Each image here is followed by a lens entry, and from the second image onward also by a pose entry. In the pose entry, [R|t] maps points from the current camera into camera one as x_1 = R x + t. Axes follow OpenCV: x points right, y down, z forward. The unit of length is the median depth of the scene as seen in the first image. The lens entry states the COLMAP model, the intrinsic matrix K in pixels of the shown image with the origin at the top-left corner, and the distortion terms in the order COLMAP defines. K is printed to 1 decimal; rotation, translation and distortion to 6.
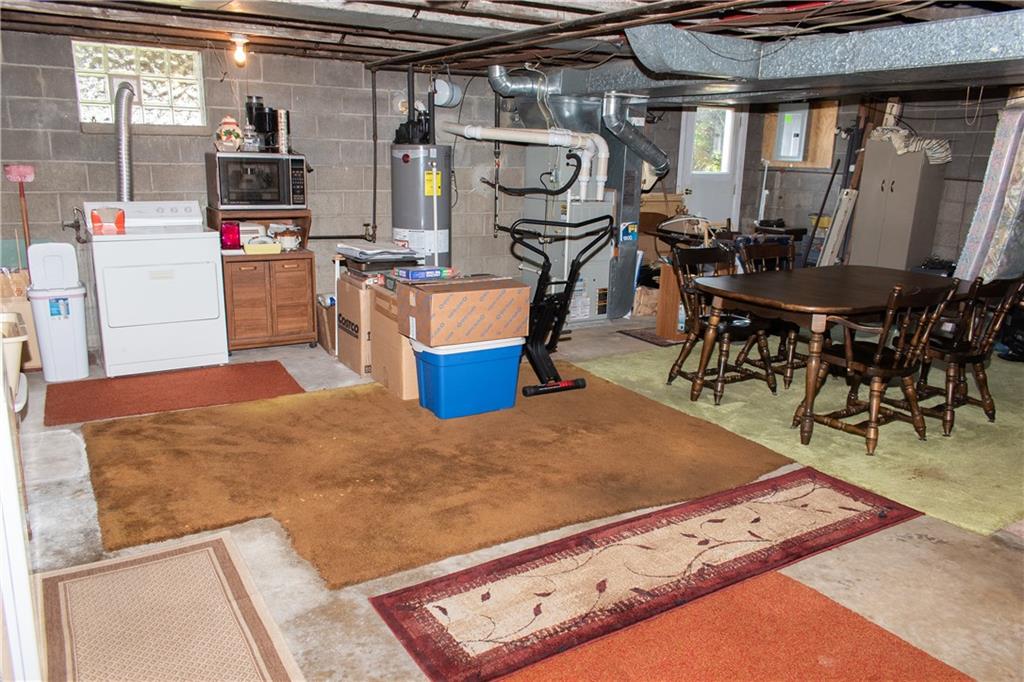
lens RADIAL K [[777.3, 0, 513.9], [0, 777.3, 342.1], [0, 0, 1]] dist [0.000453, 0.007889]
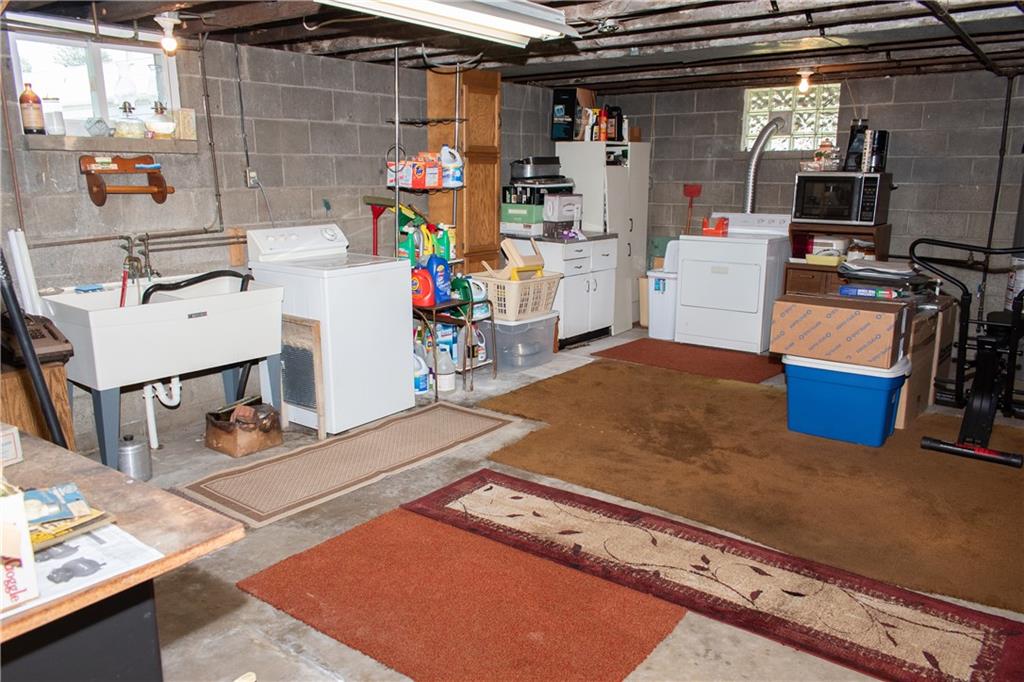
lens RADIAL K [[777.3, 0, 514.3], [0, 777.3, 342.9], [0, 0, 1]] dist [0.000453, 0.007889]
pose [[0.350027, 0.177892, -0.919693, 0.895095], [-0.212973, 0.971204, 0.106800, -0.053865], [0.912208, 0.158486, 0.377834, 0.361495]]
